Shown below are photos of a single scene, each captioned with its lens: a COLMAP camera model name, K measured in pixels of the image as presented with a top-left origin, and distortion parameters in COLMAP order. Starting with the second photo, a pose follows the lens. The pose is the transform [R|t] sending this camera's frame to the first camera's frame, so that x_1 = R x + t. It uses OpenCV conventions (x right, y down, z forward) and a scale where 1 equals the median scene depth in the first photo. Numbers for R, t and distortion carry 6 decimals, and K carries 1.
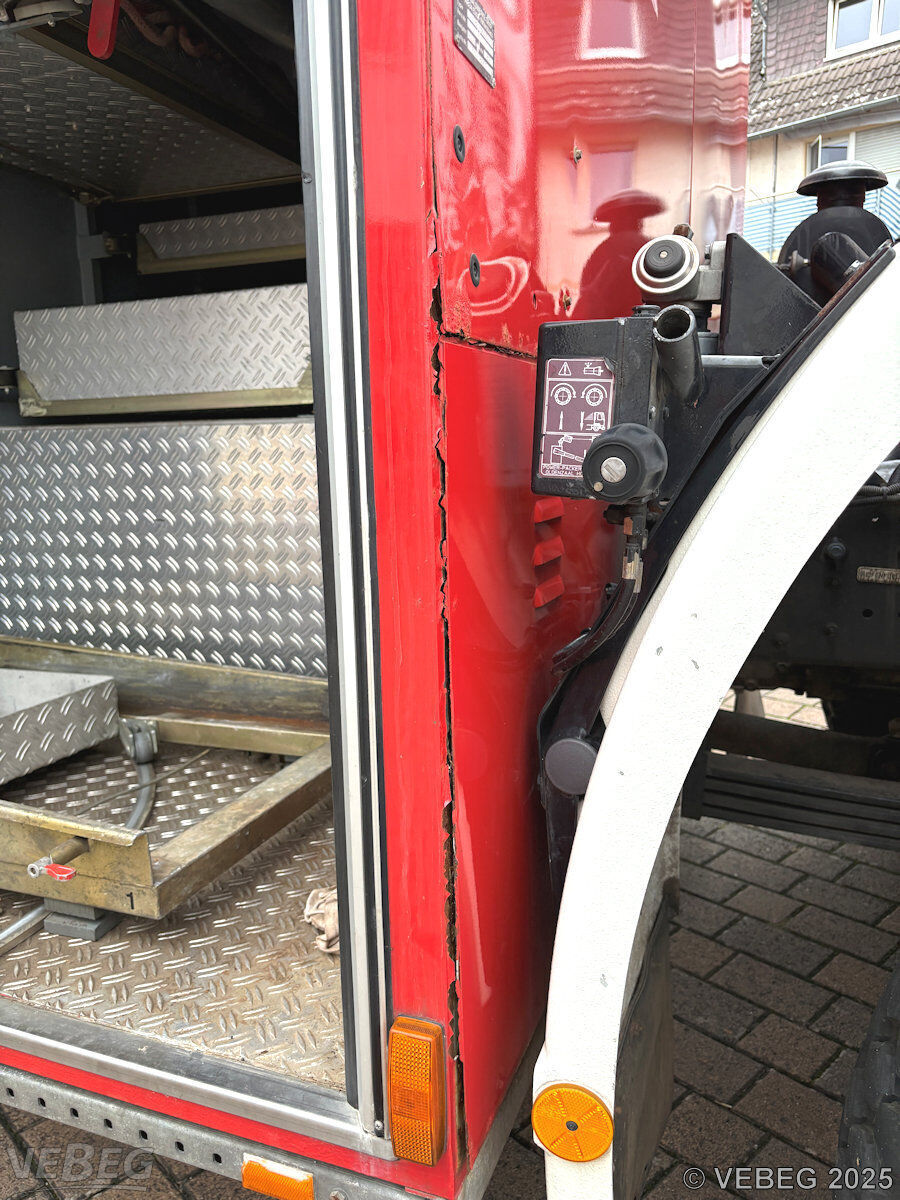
lens RADIAL K [[906.7, 0, 451.5], [0, 906.7, 608.2], [0, 0, 1]] dist [0.005401, 0.002606]
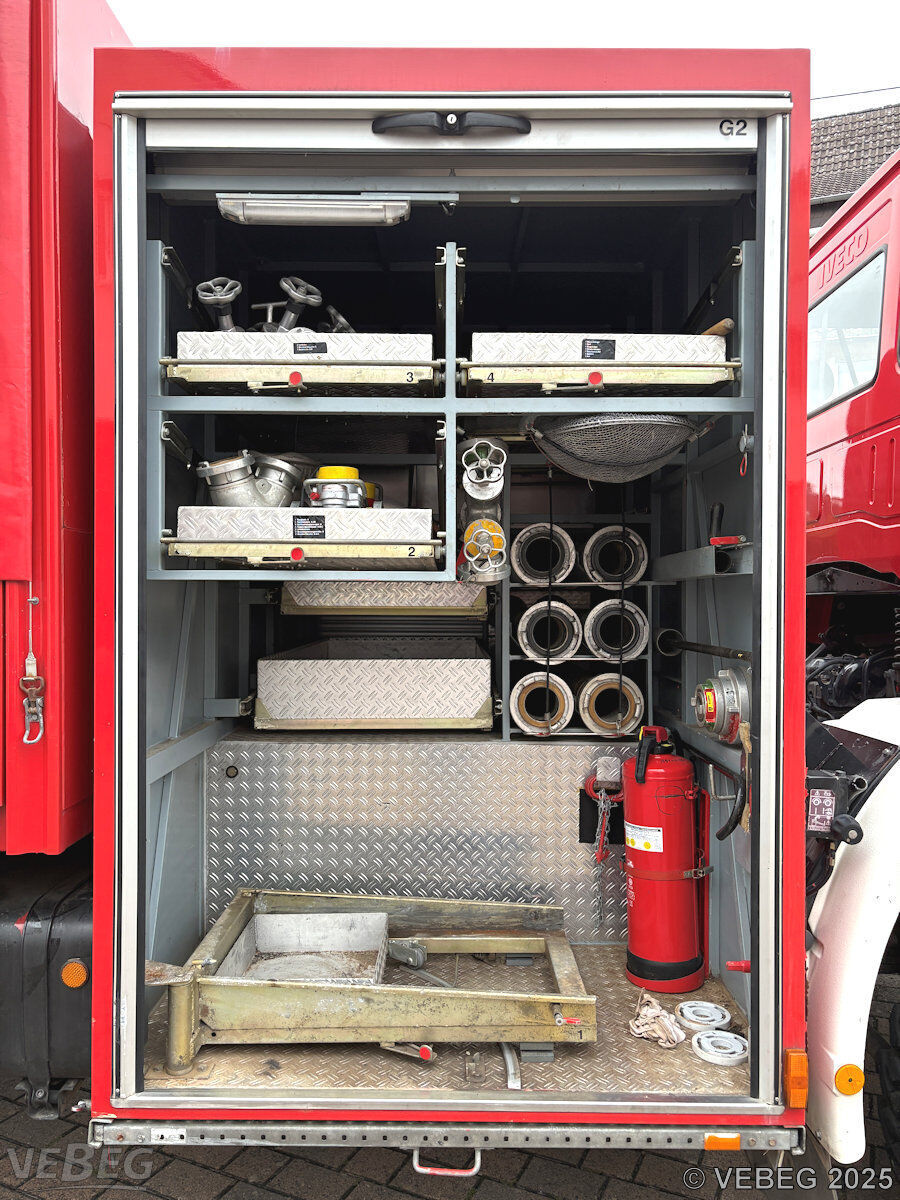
lens RADIAL K [[906.7, 0, 444.5], [0, 906.7, 602.4], [0, 0, 1]] dist [0.005401, 0.002606]
pose [[0.937165, 0.023431, 0.348098, -0.893072], [0.042307, 0.982747, -0.180052, -0.175176], [-0.346311, 0.183465, 0.920005, -0.599481]]
